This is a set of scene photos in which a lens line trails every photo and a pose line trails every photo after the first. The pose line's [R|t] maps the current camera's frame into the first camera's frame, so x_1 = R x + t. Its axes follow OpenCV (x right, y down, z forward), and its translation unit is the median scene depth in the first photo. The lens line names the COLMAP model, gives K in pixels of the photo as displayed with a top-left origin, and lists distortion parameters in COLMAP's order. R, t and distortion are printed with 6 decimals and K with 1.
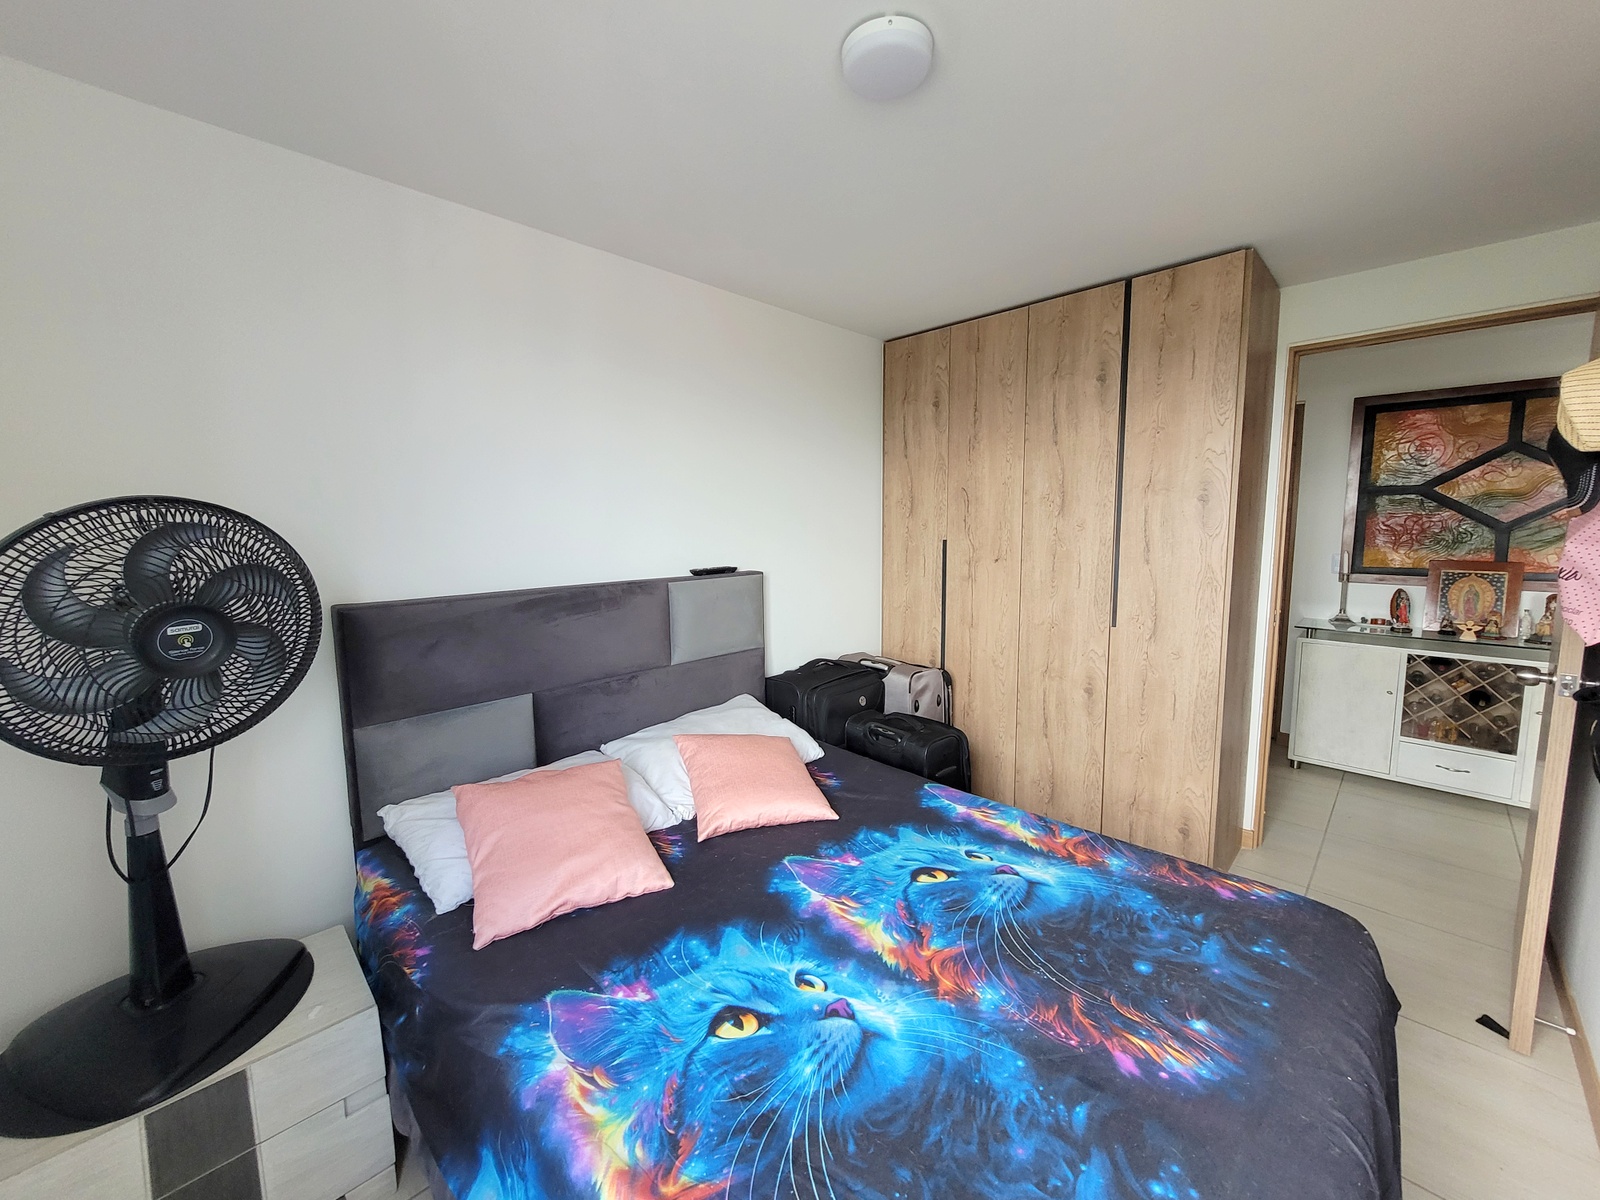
lens RADIAL K [[628.4, 0, 806.4], [0, 628.4, 592.4], [0, 0, 1]] dist [-0.001584, 0.000217]
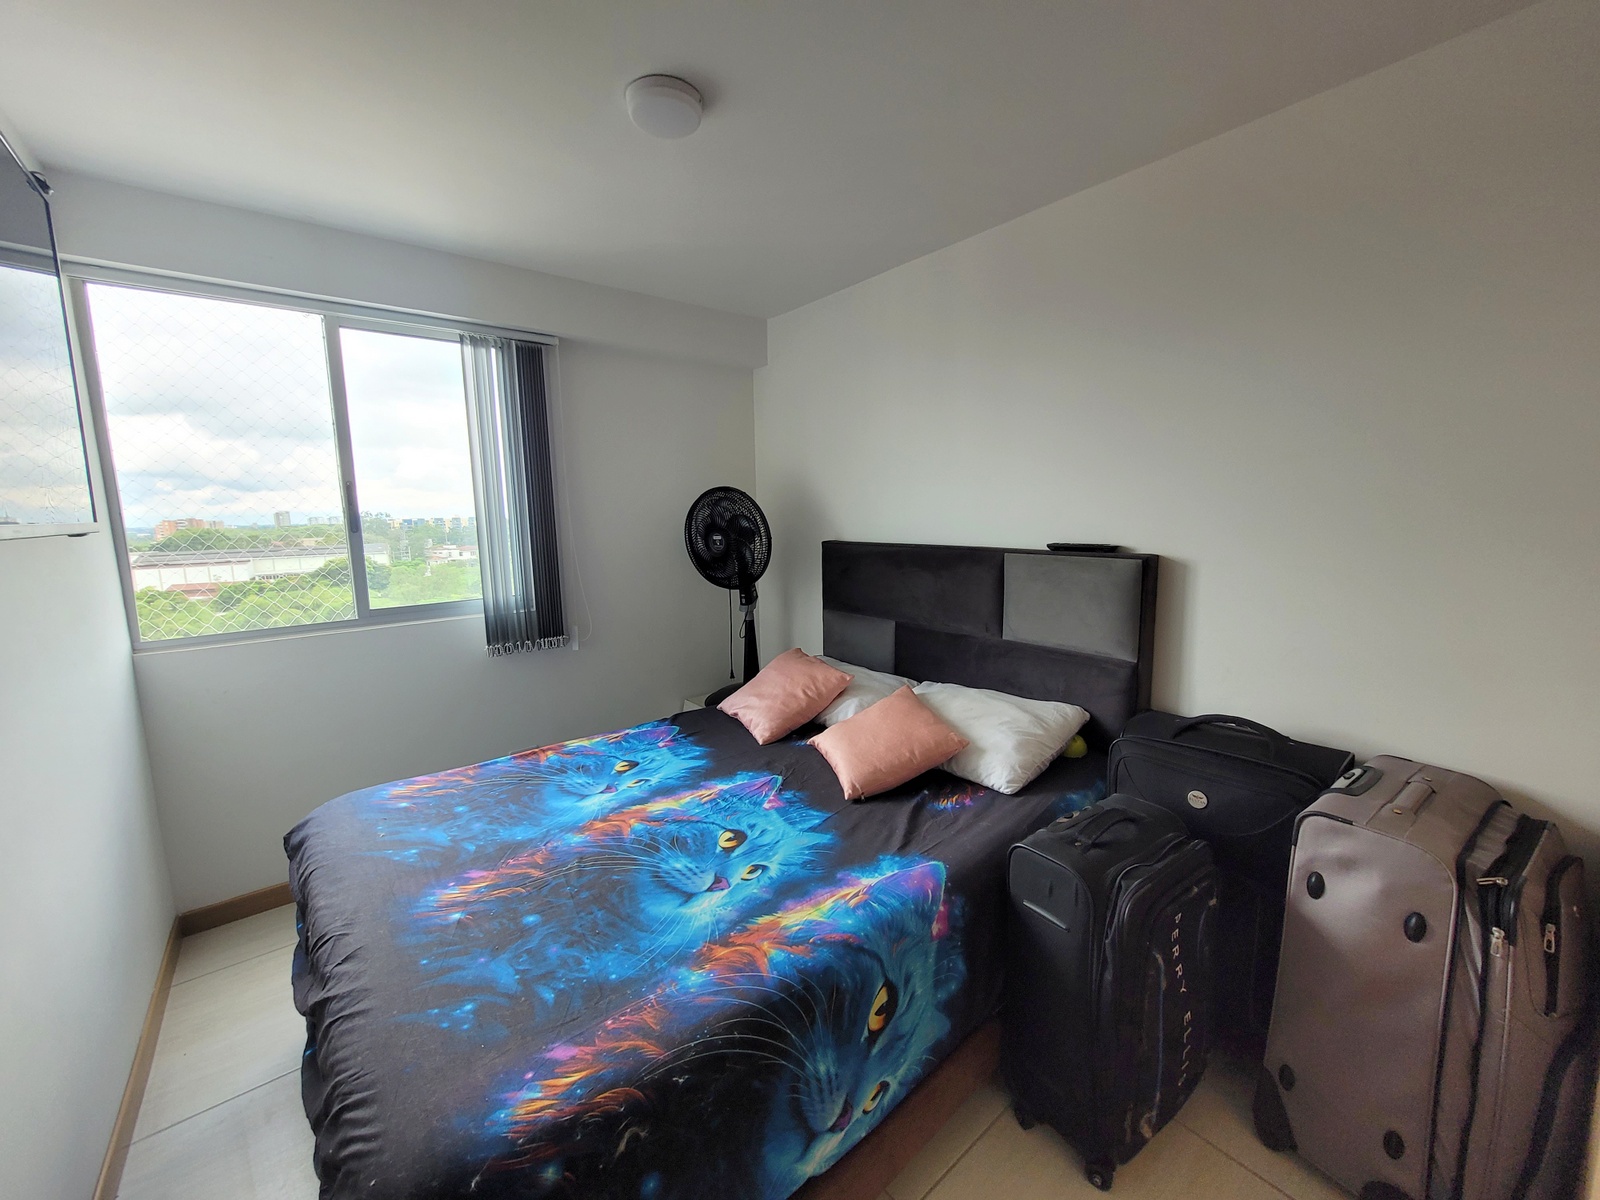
lens RADIAL K [[637.6, 0, 797.9], [0, 637.6, 560.5], [0, 0, 1]] dist [0.020396, 0.000135]
pose [[-0.119890, 0.094339, -0.988295, 1.337665], [-0.093876, 0.989937, 0.105884, -0.133112], [0.988339, 0.105471, -0.109827, 1.344724]]
